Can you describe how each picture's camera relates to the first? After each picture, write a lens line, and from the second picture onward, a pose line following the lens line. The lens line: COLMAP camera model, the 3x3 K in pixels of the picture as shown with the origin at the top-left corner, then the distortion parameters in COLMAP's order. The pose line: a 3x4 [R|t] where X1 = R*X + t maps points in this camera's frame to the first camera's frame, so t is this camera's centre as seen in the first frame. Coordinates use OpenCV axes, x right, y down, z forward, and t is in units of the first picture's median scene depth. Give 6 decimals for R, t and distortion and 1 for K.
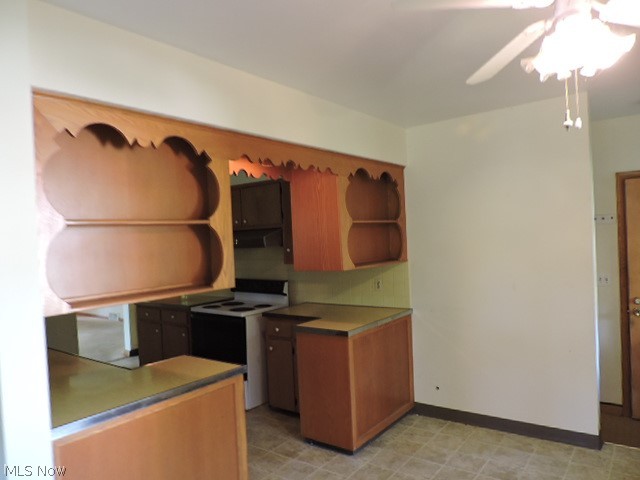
lens RADIAL K [[460.4, 0, 319.3], [0, 460.4, 240.8], [0, 0, 1]] dist [-0.021645, 0.002614]
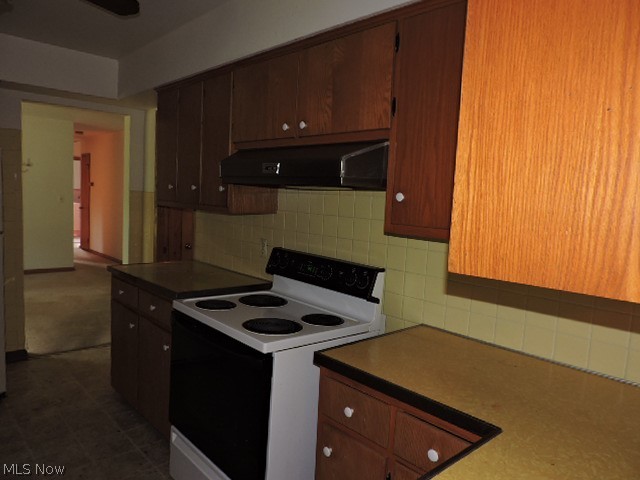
lens RADIAL K [[460.4, 0, 321.5], [0, 460.4, 240.2], [0, 0, 1]] dist [-0.021645, 0.002614]
pose [[0.979859, 0.115675, -0.162776, -0.061450], [-0.101695, 0.990574, 0.091772, 0.026177], [0.171857, -0.073371, 0.982386, 0.576041]]
